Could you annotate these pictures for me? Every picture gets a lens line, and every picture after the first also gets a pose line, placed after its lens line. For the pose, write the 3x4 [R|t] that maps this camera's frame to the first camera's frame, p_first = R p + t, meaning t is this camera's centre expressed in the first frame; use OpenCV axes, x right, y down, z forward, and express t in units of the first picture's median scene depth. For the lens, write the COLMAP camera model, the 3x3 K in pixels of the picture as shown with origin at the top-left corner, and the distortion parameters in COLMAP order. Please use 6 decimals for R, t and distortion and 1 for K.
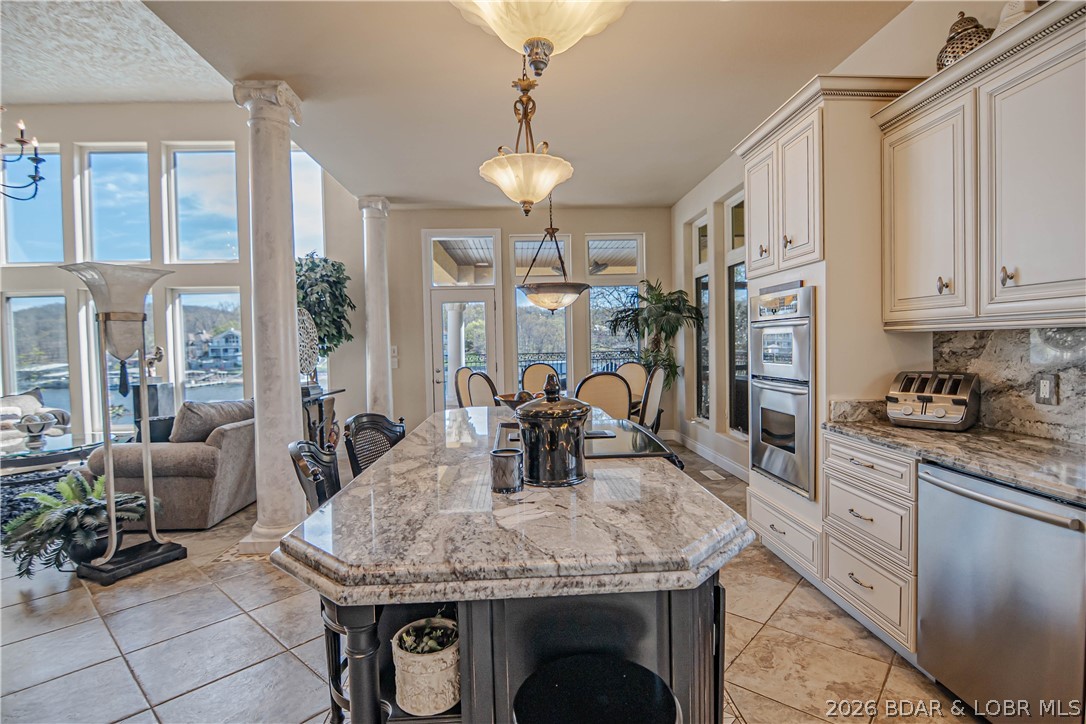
lens RADIAL K [[524.8, 0, 551.0], [0, 524.8, 361.0], [0, 0, 1]] dist [-0.010480, -0.006428]
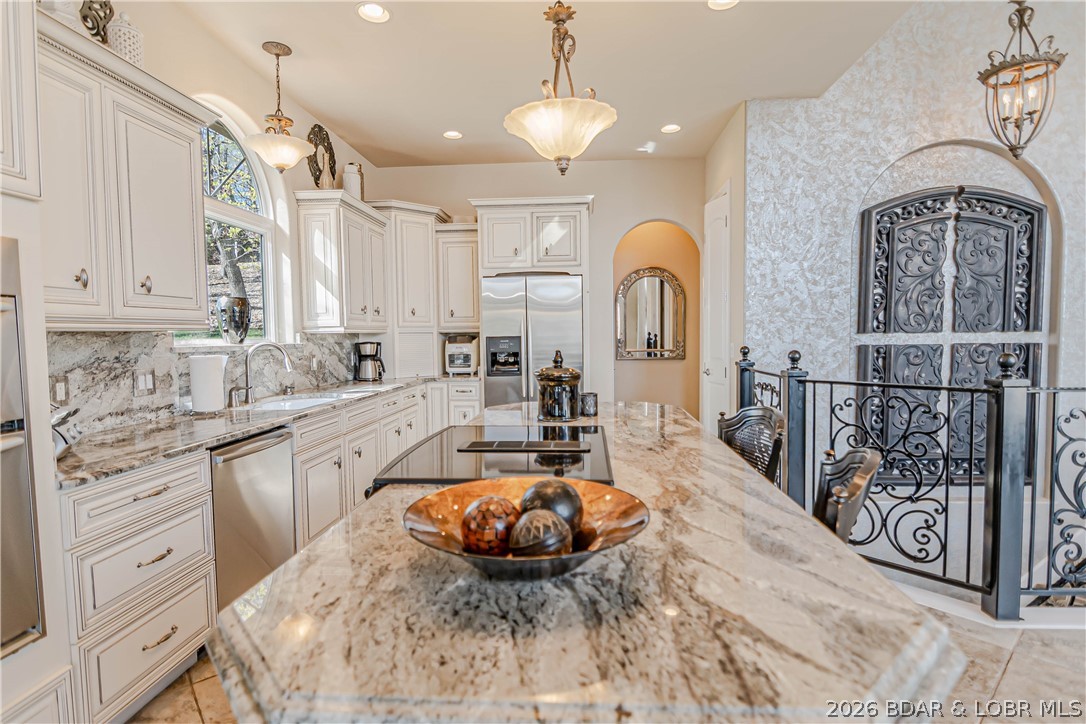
lens RADIAL K [[524.8, 0, 538.7], [0, 524.8, 371.2], [0, 0, 1]] dist [-0.010480, -0.006428]
pose [[-0.989748, 0.022854, 0.140983, -0.102133], [0.037726, 0.993889, 0.103737, -0.047853], [-0.137751, 0.107992, -0.984562, 1.593638]]
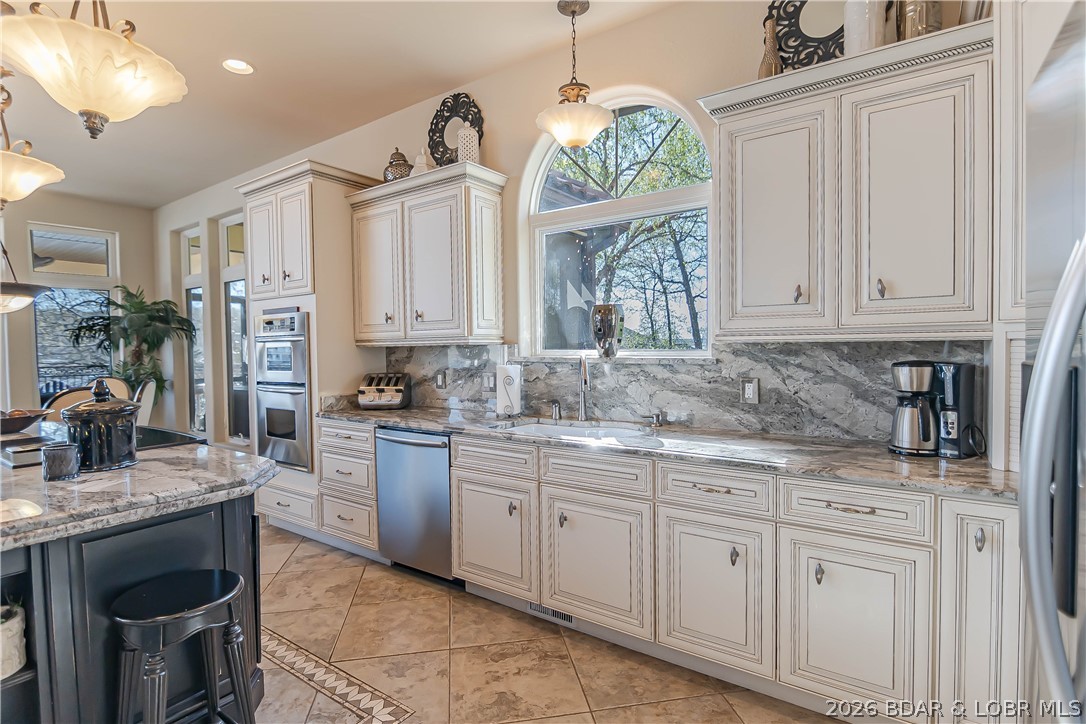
lens RADIAL K [[524.8, 0, 551.8], [0, 524.8, 360.1], [0, 0, 1]] dist [-0.010480, -0.006428]
pose [[0.613550, -0.008771, 0.789607, -0.189276], [0.029189, 0.999507, -0.011578, 0.015439], [-0.789116, 0.030151, 0.613504, -0.343512]]
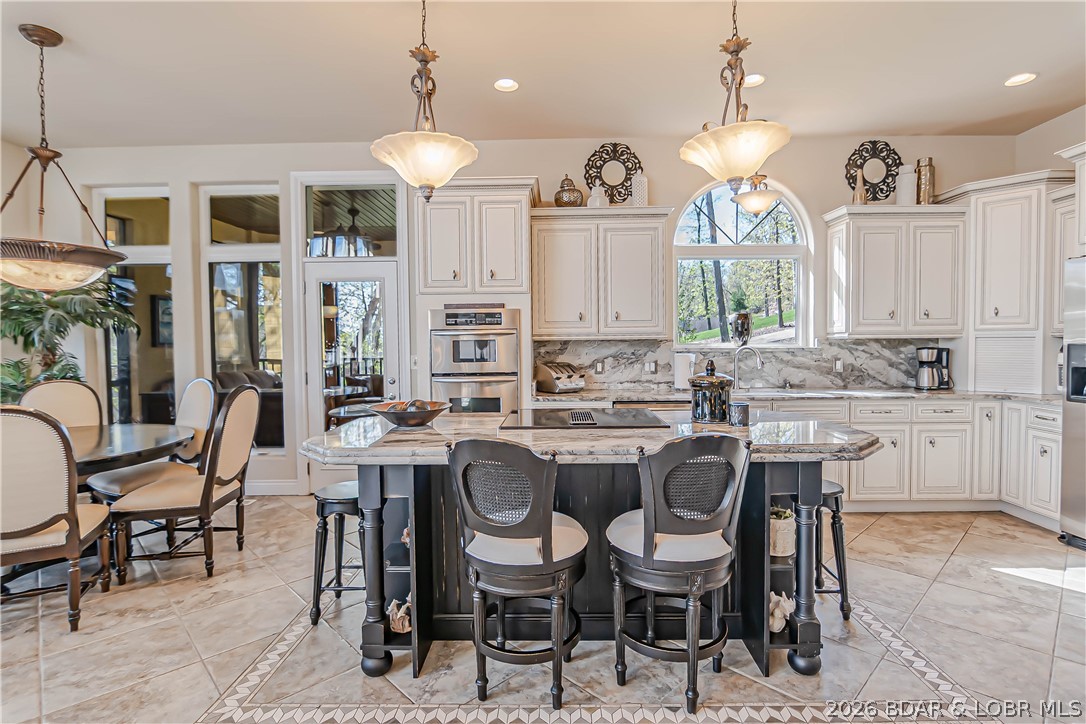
lens RADIAL K [[524.8, 0, 546.2], [0, 524.8, 356.5], [0, 0, 1]] dist [-0.010480, -0.006428]
pose [[0.079412, -0.009500, 0.996797, -1.100317], [0.043903, 0.999018, 0.006023, -0.012767], [-0.995875, 0.043284, 0.079751, 0.891733]]
